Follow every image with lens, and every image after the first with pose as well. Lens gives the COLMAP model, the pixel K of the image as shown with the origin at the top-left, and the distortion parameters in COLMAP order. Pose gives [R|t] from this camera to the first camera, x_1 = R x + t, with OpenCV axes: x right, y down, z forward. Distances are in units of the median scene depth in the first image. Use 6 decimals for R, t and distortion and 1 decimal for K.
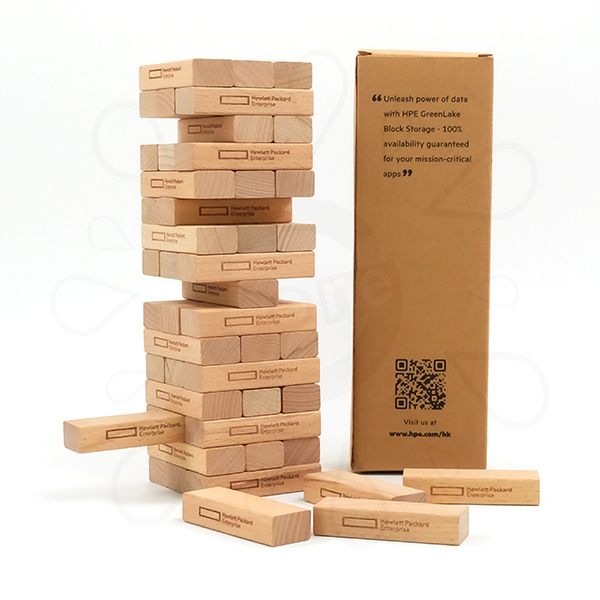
lens RADIAL K [[1506.5, 0, 297.3], [0, 1506.5, 298.0], [0, 0, 1]] dist [-0.073351, 0.000000]
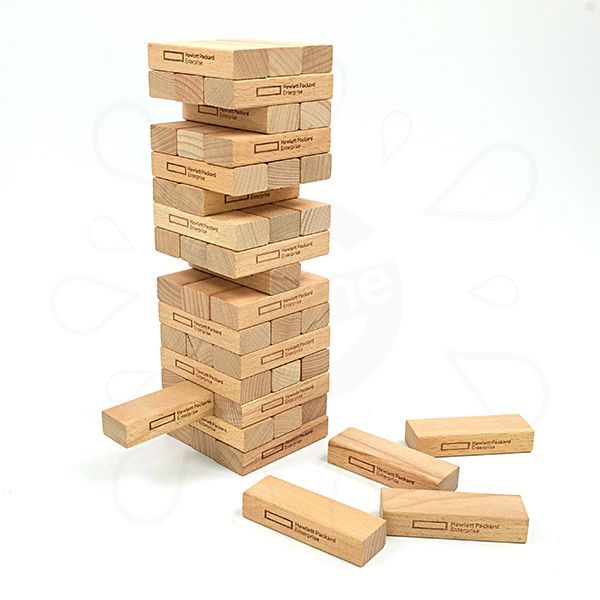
lens RADIAL K [[928.9, 0, 256.9], [0, 928.9, 315.6], [0, 0, 1]] dist [-0.000240, 0.000000]
pose [[0.979333, -0.060994, 0.192841, -0.170541], [0.013341, 0.970849, 0.239322, -0.132003], [-0.201816, -0.231803, 0.951597, 0.390574]]
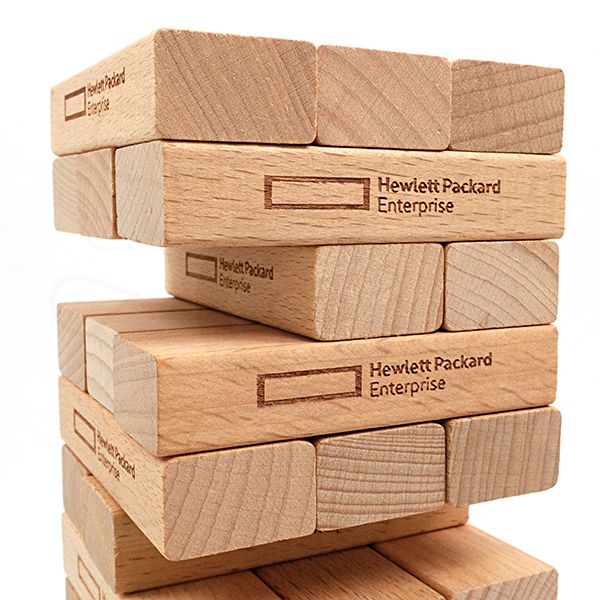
lens RADIAL K [[970.6, 0, 301.6], [0, 970.6, 293.8], [0, 0, 1]] dist [0.049376, 0.000000]
pose [[0.999235, 0.011662, -0.037328, -0.037231], [-0.011488, 0.999922, 0.004868, -0.111664], [0.037382, -0.004435, 0.999291, 0.805615]]
